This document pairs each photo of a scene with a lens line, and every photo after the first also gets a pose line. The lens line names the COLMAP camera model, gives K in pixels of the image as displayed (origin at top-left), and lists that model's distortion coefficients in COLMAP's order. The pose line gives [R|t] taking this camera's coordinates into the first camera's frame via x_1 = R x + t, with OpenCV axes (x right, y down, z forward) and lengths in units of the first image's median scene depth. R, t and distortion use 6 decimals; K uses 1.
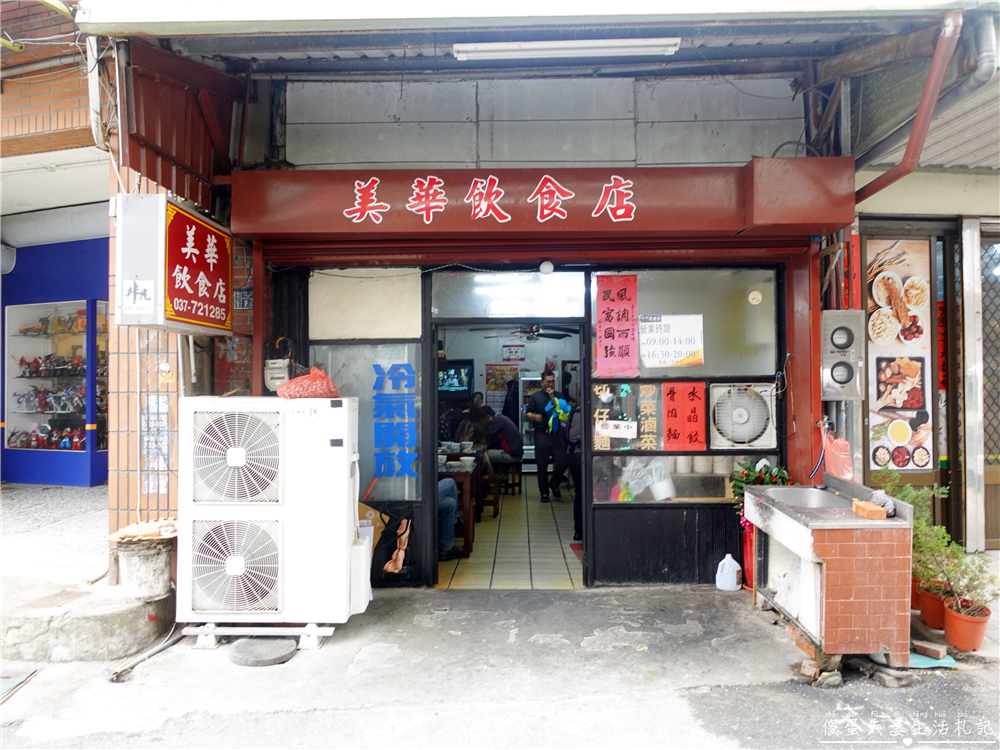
lens RADIAL K [[778.1, 0, 499.7], [0, 778.1, 374.0], [0, 0, 1]] dist [0.010818, -0.010372]
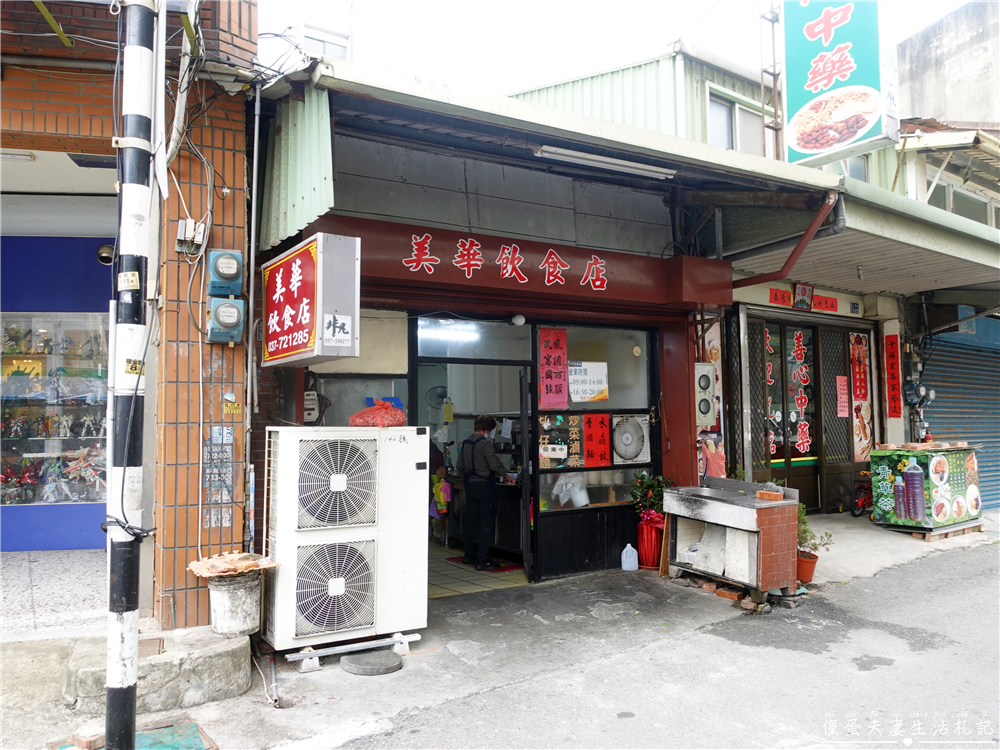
lens RADIAL K [[778.1, 0, 504.4], [0, 778.1, 375.3], [0, 0, 1]] dist [0.010818, -0.010372]
pose [[0.845244, 0.026049, 0.533746, -0.674261], [0.001137, 0.998721, -0.050542, 0.013906], [-0.534380, 0.043327, 0.844133, -0.018692]]
